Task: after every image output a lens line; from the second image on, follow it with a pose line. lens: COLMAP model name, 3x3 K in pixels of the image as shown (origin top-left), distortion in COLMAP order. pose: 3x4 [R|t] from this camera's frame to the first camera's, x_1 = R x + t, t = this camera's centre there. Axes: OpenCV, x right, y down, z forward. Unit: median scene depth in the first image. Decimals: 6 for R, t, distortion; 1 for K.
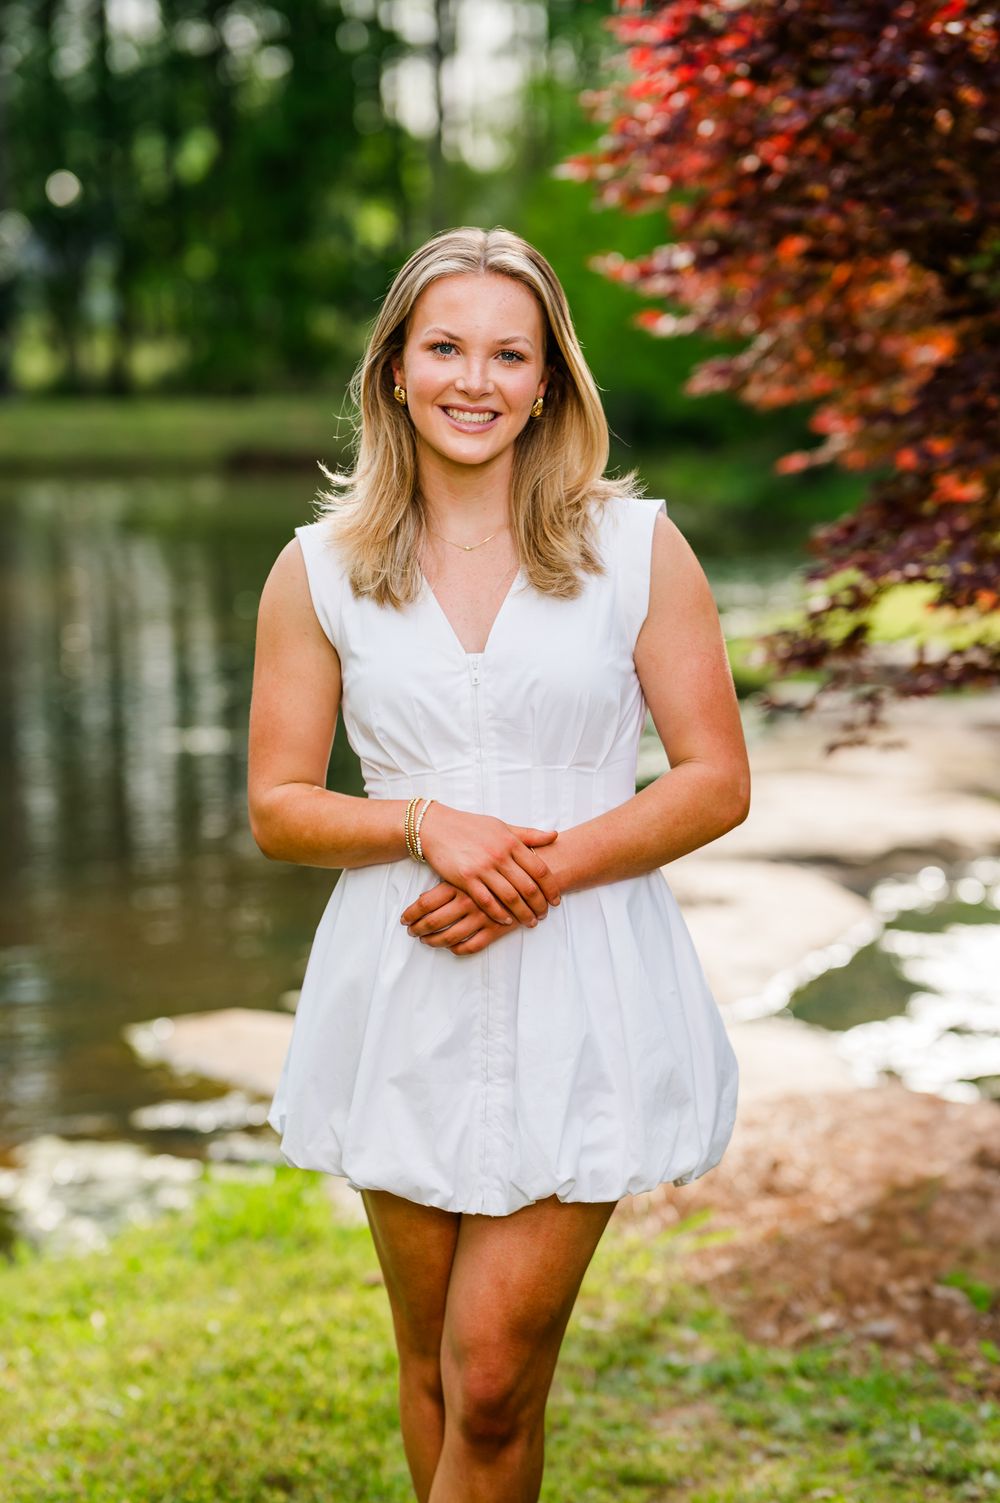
lens RADIAL K [[3554.9, 0, 493.5], [0, 3554.9, 732.0], [0, 0, 1]] dist [0.284755, 3.654931]
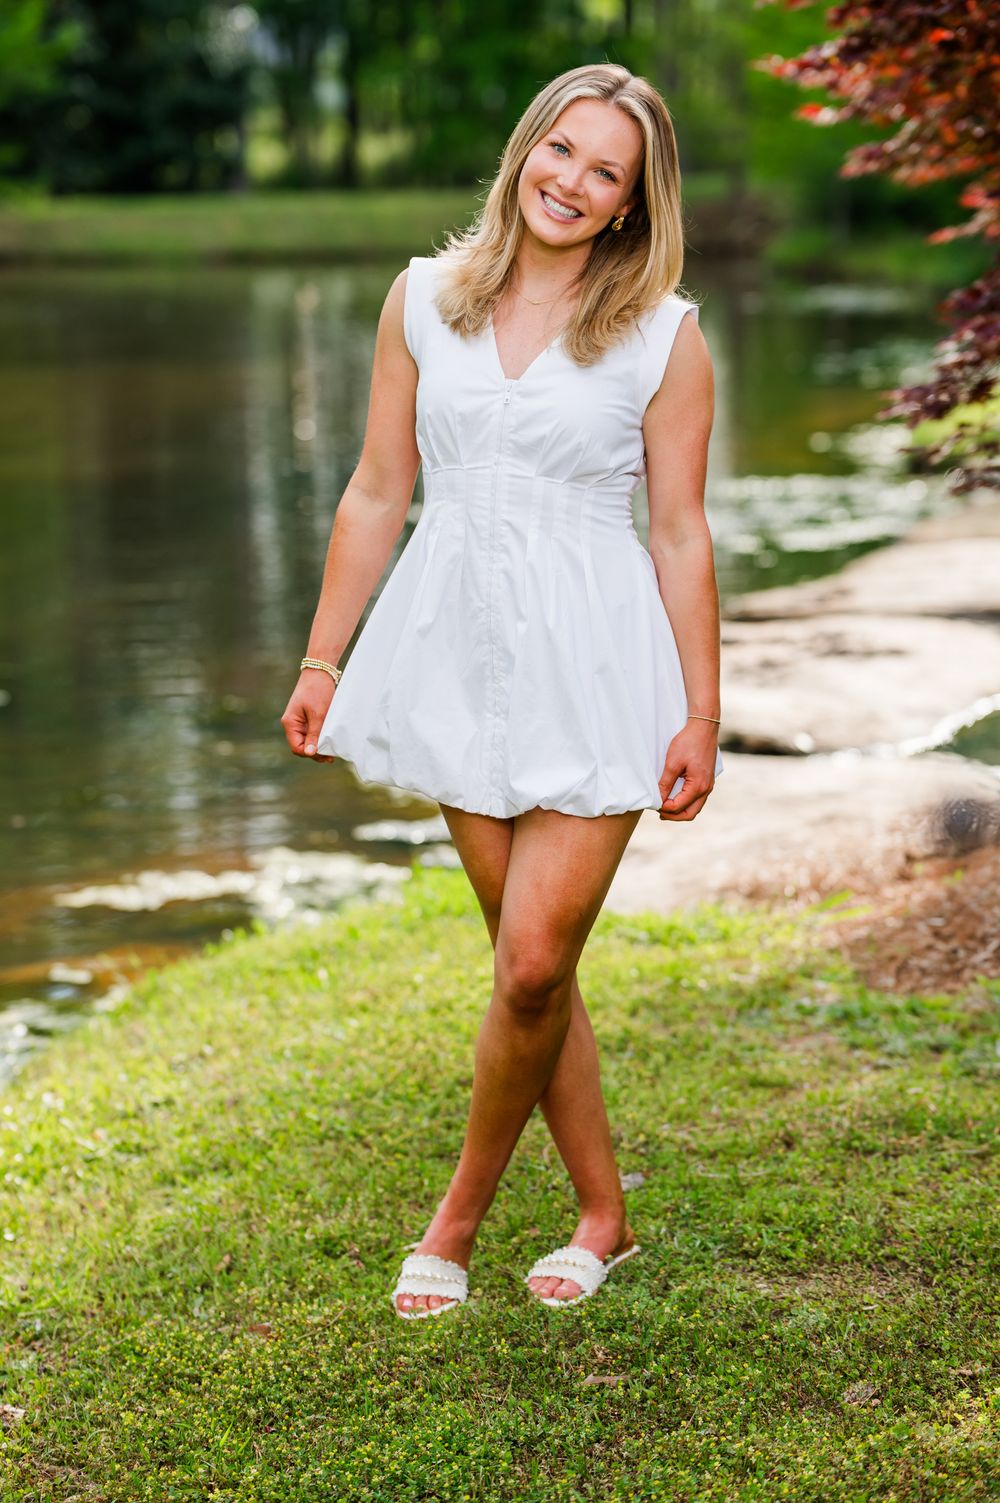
lens RADIAL K [[3548.7, 0, 497.4], [0, 3548.7, 673.7], [0, 0, 1]] dist [0.395145, 2.722787]
pose [[0.998005, -0.001805, -0.063107, 0.020908], [0.004492, 0.999088, 0.042460, 0.014201], [0.062972, -0.042659, 0.997103, -0.153318]]
